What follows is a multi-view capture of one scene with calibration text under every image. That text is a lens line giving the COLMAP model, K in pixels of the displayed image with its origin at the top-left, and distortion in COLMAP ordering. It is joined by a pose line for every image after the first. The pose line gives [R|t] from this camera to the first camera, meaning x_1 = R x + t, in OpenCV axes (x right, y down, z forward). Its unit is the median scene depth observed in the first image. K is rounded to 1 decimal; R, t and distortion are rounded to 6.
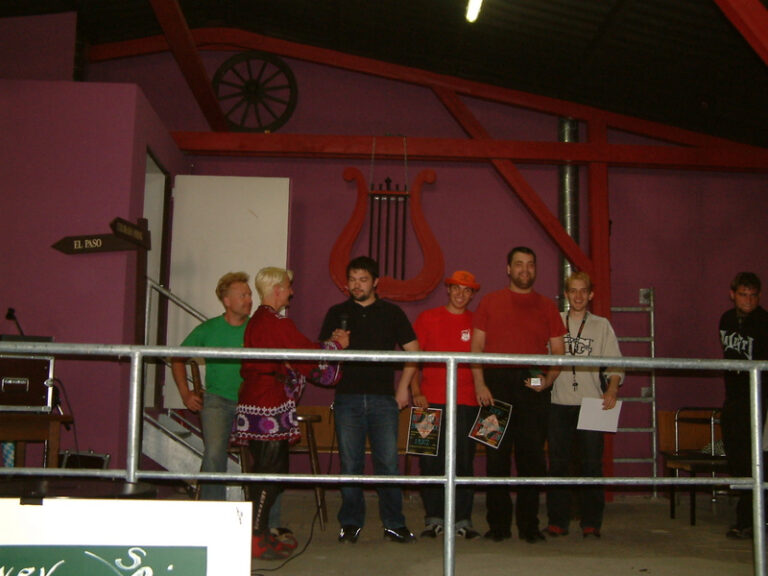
lens RADIAL K [[974.9, 0, 384.0], [0, 974.9, 288.0], [0, 0, 1]] dist [-0.086412, 0.052591]
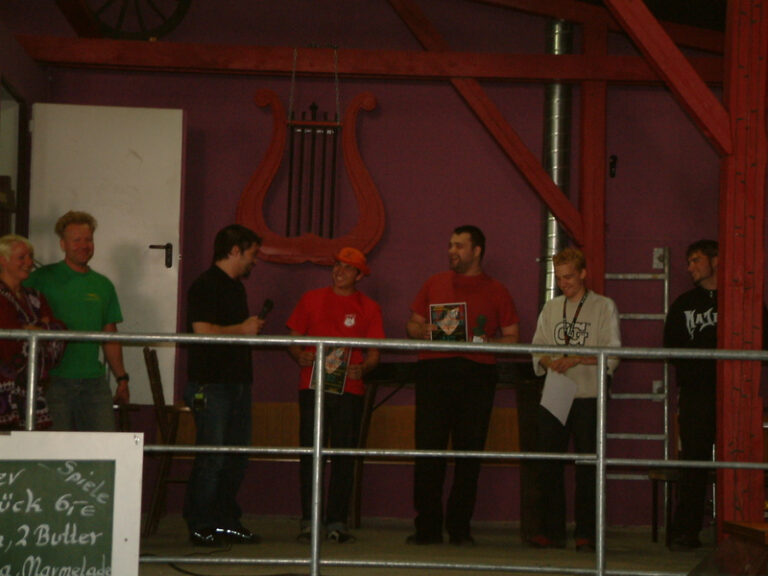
lens RADIAL K [[1888.8, 0, 384.0], [0, 1888.8, 288.0], [0, 0, 1]] dist [0.060258, 6.426737]
pose [[0.999985, 0.005351, 0.000977, 0.058512], [-0.005391, 0.998879, 0.047024, -0.038486], [-0.000724, -0.047029, 0.998893, -0.484440]]
